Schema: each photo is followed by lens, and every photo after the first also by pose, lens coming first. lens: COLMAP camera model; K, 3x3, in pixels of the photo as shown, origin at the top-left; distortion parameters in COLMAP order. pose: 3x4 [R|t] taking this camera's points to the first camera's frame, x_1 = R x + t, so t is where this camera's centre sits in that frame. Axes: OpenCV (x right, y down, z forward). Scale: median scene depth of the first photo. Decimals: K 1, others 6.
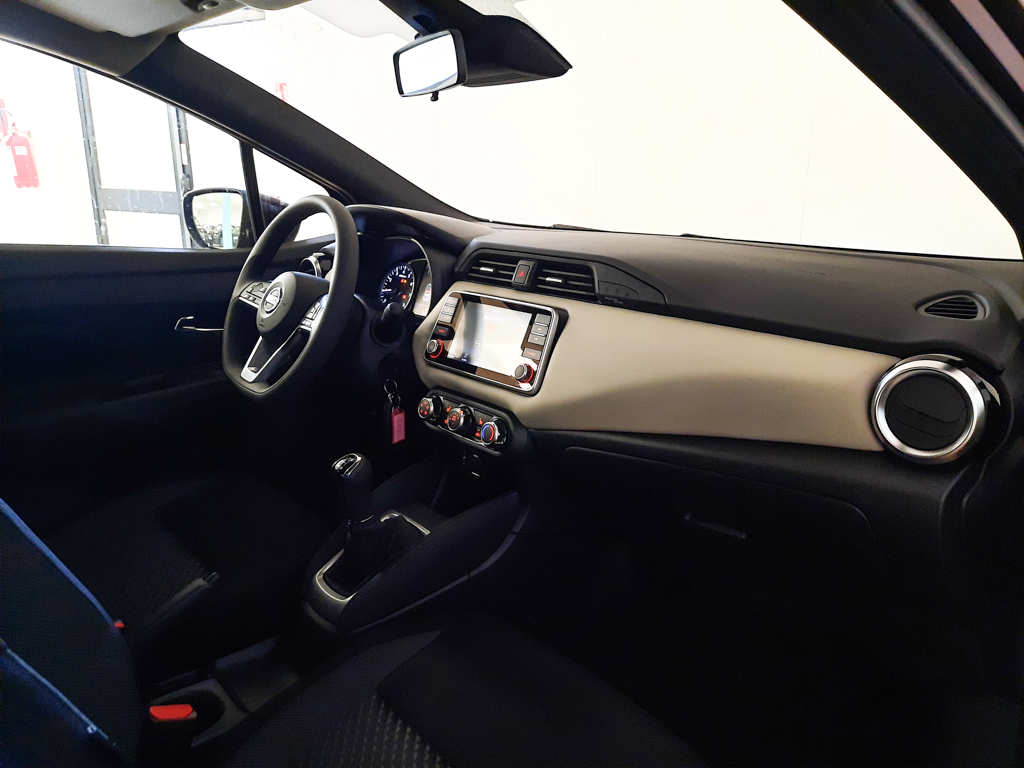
lens RADIAL K [[757.5, 0, 512.0], [0, 757.5, 384.0], [0, 0, 1]] dist [0.053294, -0.102566]
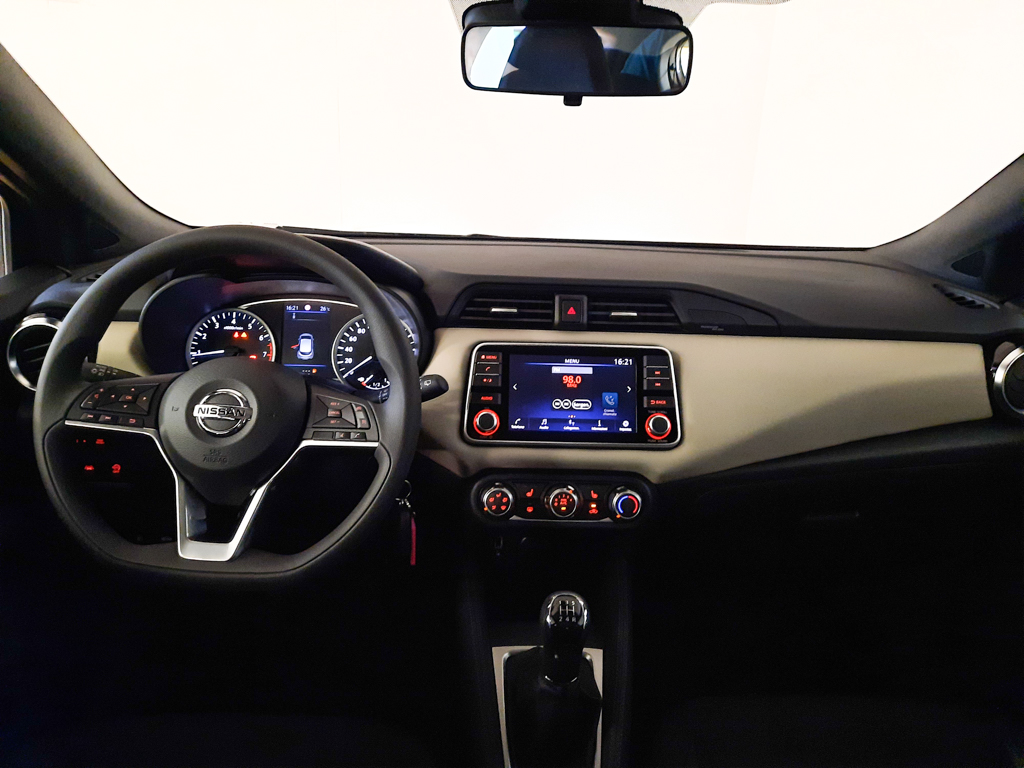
lens RADIAL K [[757.5, 0, 512.0], [0, 757.5, 384.0], [0, 0, 1]] dist [0.053294, -0.102566]
pose [[0.622778, -0.215648, 0.752092, -0.703434], [0.171848, 0.975494, 0.137403, -0.200315], [-0.763292, 0.043674, 0.644575, 0.532063]]
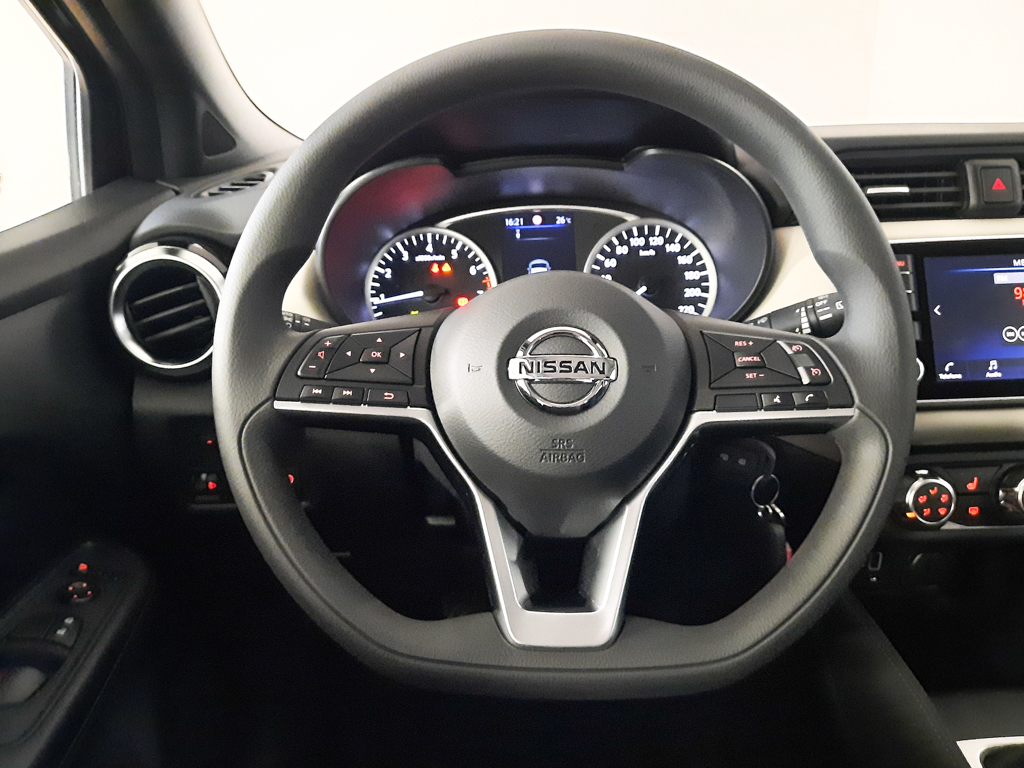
lens RADIAL K [[789.2, 0, 498.0], [0, 789.2, 386.9], [0, 0, 1]] dist [0.007116, -0.001262]
pose [[0.627742, -0.273454, 0.728809, -0.654967], [0.236126, 0.959044, 0.156458, -0.184655], [-0.741744, 0.073875, 0.666602, 0.935179]]
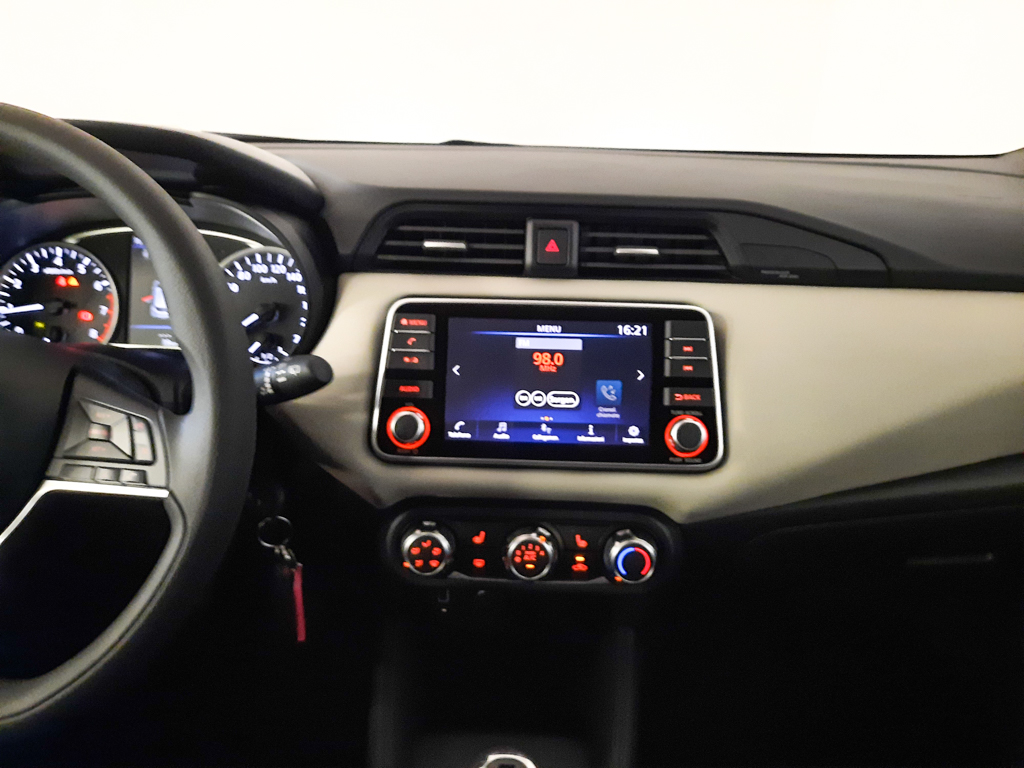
lens RADIAL K [[757.5, 0, 512.0], [0, 757.5, 384.0], [0, 0, 1]] dist [0.053294, -0.102566]
pose [[0.663644, -0.276189, 0.695196, -0.414929], [0.173873, 0.960845, 0.215745, -0.178635], [-0.727561, -0.022302, 0.685680, 0.681791]]
